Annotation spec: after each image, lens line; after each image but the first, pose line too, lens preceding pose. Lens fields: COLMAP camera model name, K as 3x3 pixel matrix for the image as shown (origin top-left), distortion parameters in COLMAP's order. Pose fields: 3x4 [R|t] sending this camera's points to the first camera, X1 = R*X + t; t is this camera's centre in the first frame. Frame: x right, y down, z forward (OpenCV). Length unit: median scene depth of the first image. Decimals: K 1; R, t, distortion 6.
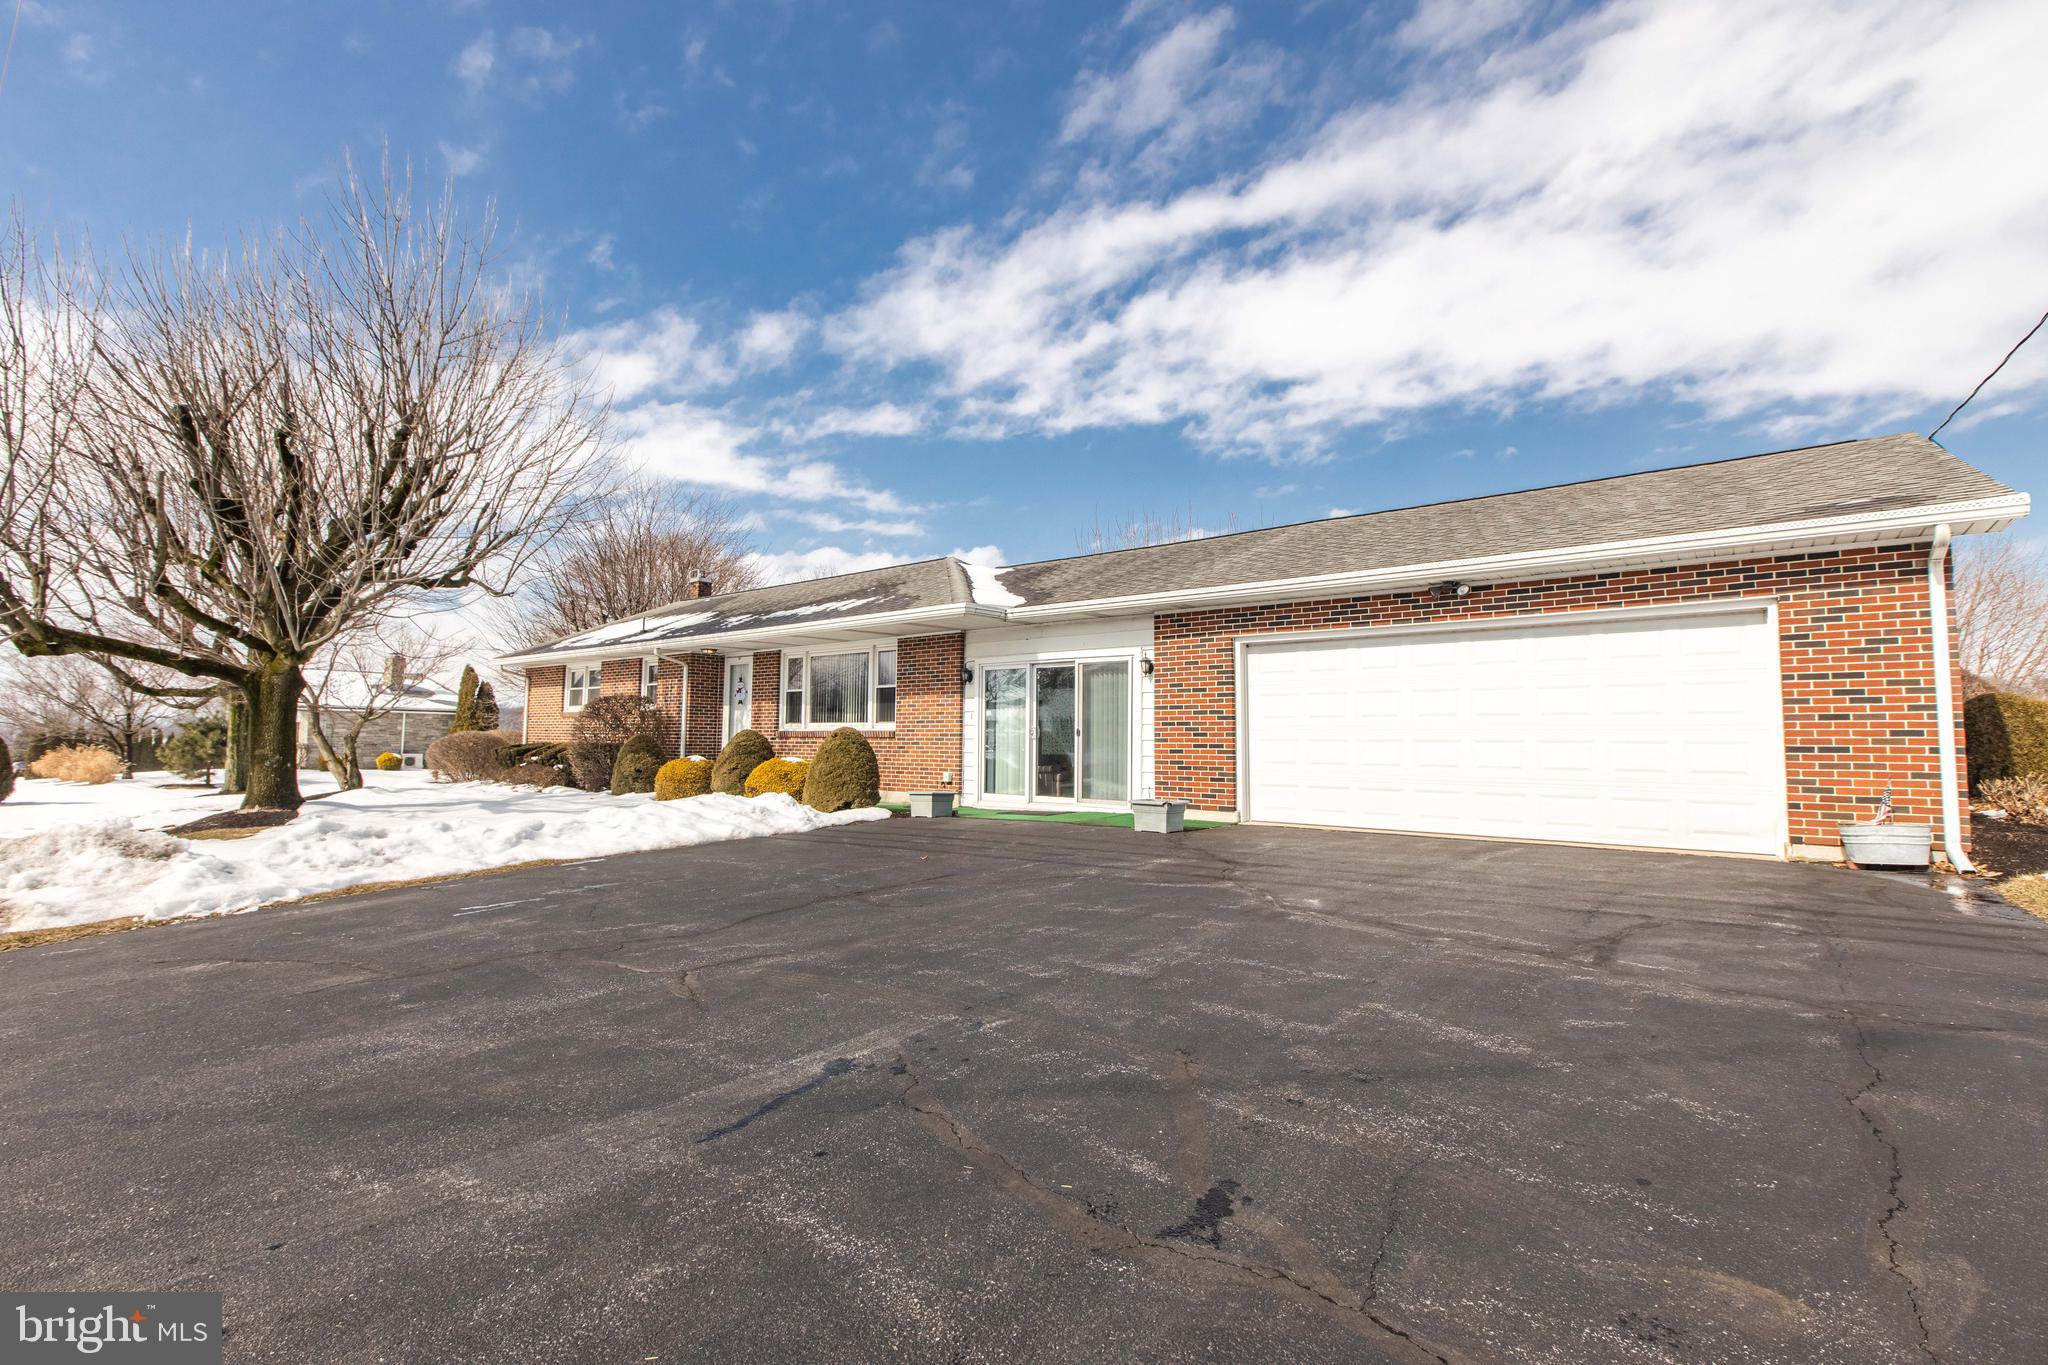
lens RADIAL K [[911.3, 0, 1016.7], [0, 911.3, 677.8], [0, 0, 1]] dist [0.000373, 0.000189]
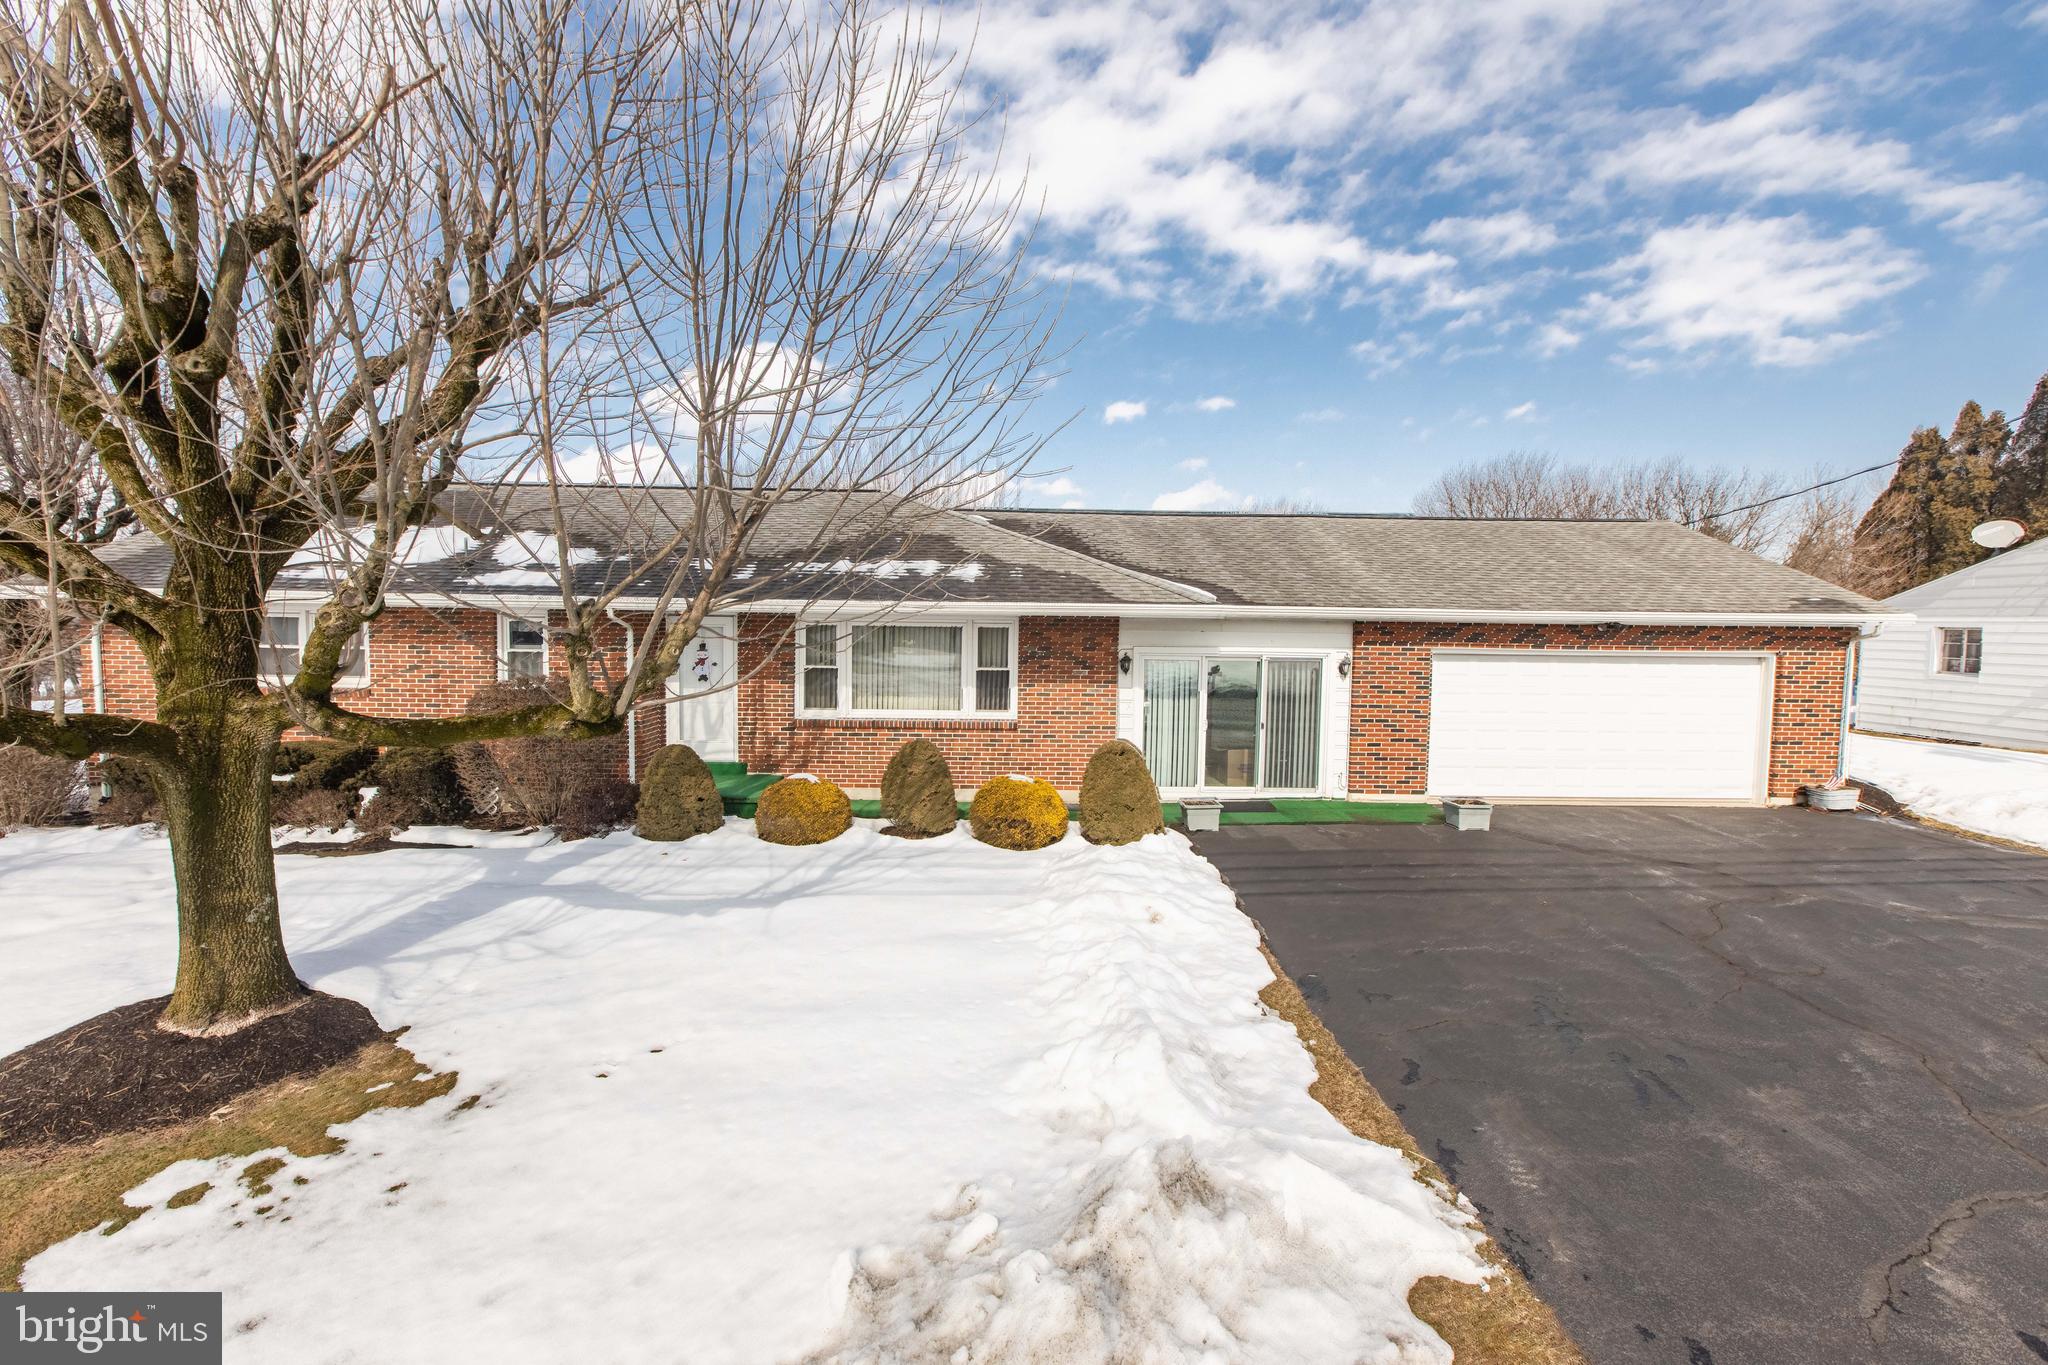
lens RADIAL K [[911.3, 0, 1016.7], [0, 911.3, 677.8], [0, 0, 1]] dist [0.000373, 0.000189]
pose [[0.761188, -0.039777, 0.647310, -0.684077], [-0.053553, 0.990853, 0.123863, -0.090755], [-0.646316, -0.128948, 0.752095, 0.336310]]
